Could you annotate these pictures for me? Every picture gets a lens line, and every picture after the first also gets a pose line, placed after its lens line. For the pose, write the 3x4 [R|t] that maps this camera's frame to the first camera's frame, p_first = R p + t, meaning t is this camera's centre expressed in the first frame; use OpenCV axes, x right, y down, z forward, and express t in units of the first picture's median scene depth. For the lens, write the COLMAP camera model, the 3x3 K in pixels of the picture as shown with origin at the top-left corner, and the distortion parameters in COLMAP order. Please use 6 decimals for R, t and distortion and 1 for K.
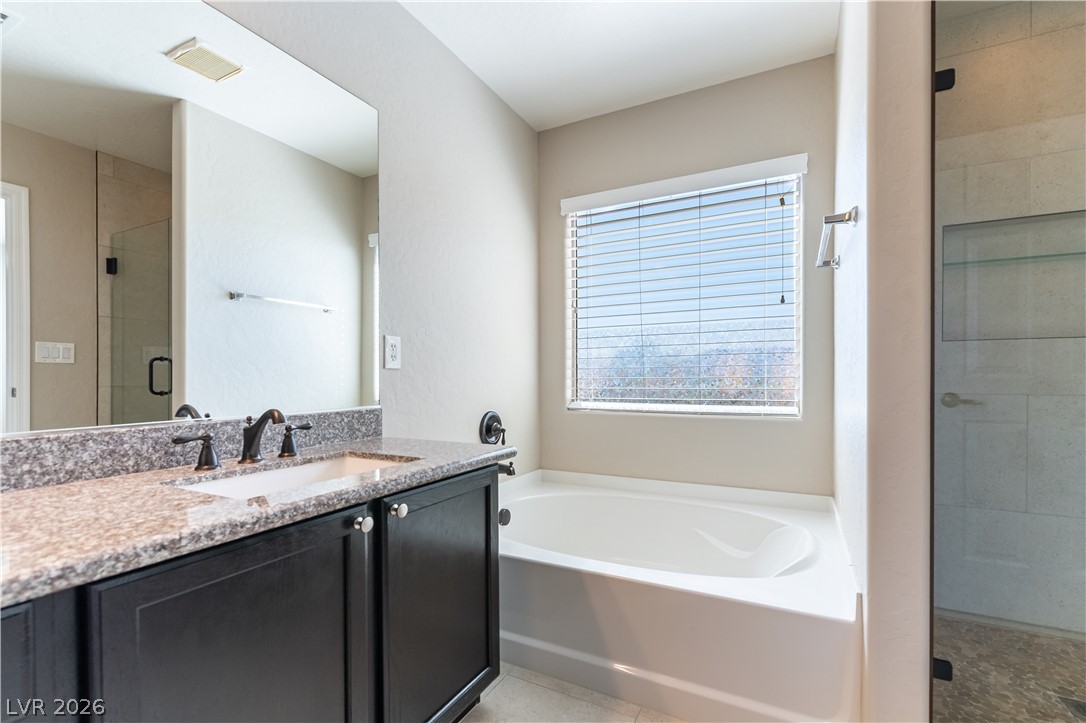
lens RADIAL K [[483.2, 0, 543.9], [0, 483.2, 374.3], [0, 0, 1]] dist [0.000320, -0.000023]
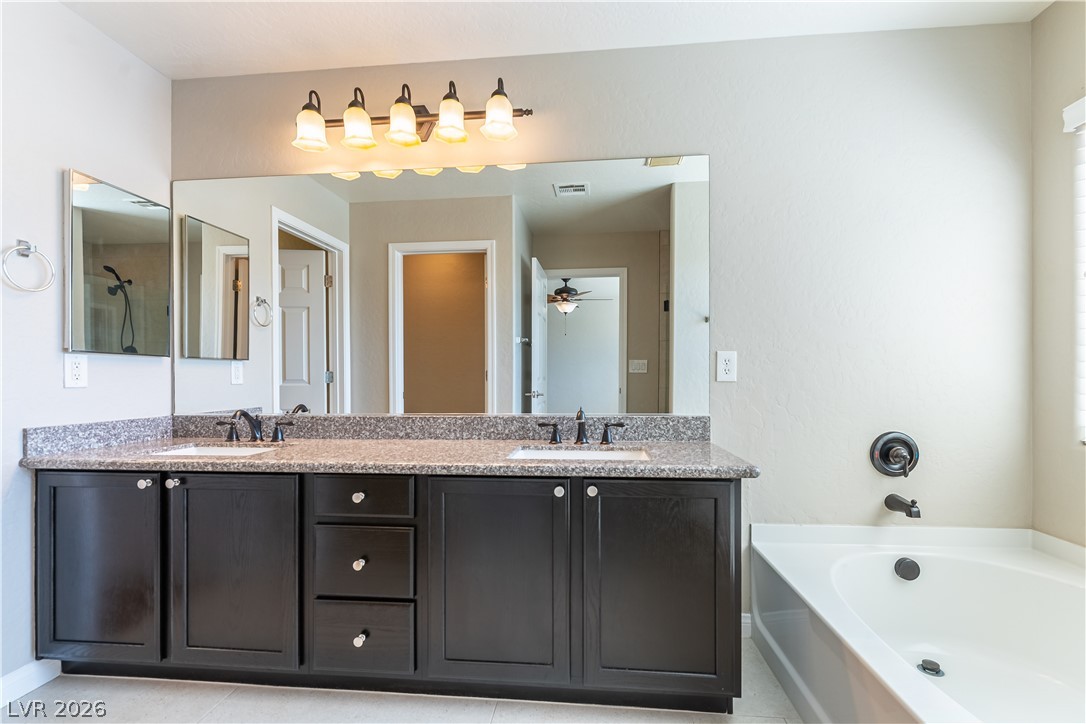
lens RADIAL K [[476.1, 0, 549.8], [0, 476.1, 369.6], [0, 0, 1]] dist [0.001079, -0.000003]
pose [[0.382485, -0.013259, -0.923866, 0.595432], [0.005743, 0.999912, -0.011973, -0.030702], [0.923944, -0.000726, 0.382528, 0.243111]]
